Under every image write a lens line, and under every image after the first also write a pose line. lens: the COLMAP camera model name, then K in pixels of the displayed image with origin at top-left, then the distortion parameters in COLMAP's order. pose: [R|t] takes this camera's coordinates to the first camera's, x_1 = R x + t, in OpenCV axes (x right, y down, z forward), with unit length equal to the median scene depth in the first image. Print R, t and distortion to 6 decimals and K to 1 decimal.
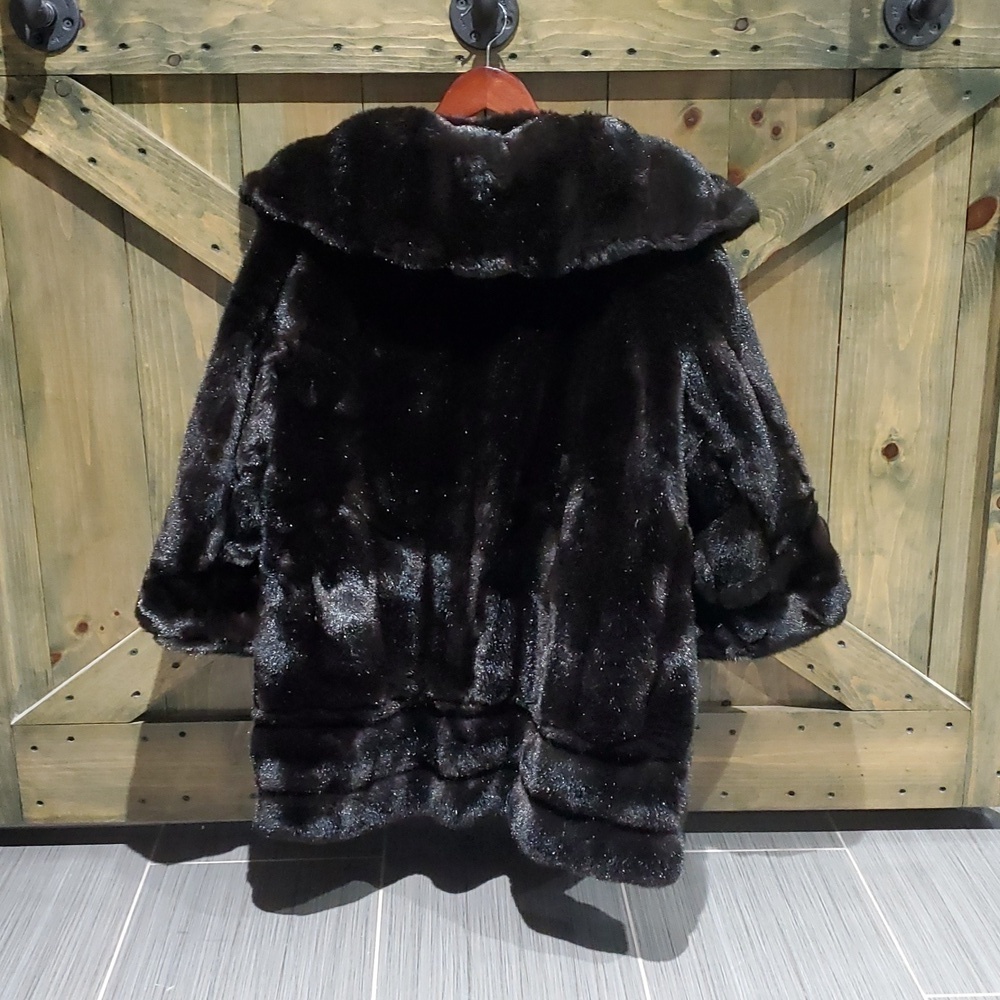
lens RADIAL K [[1433.2, 0, 500.1], [0, 1433.2, 518.6], [0, 0, 1]] dist [0.091281, -0.408648]
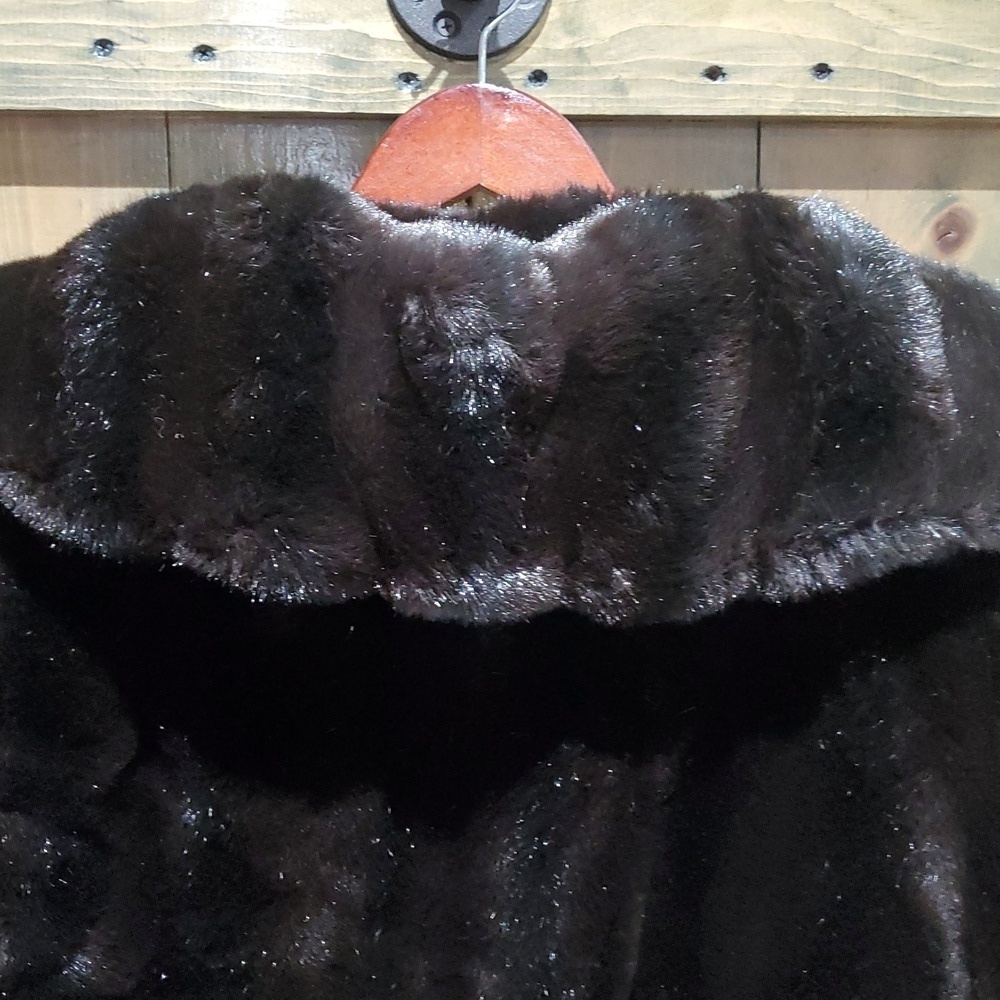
lens RADIAL K [[1433.2, 0, 500.1], [0, 1433.2, 518.6], [0, 0, 1]] dist [0.091281, -0.408648]
pose [[0.997747, -0.004905, 0.066916, -0.030147], [0.015796, 0.986464, -0.163218, -0.131078], [-0.065209, 0.163907, 0.984318, 0.622117]]
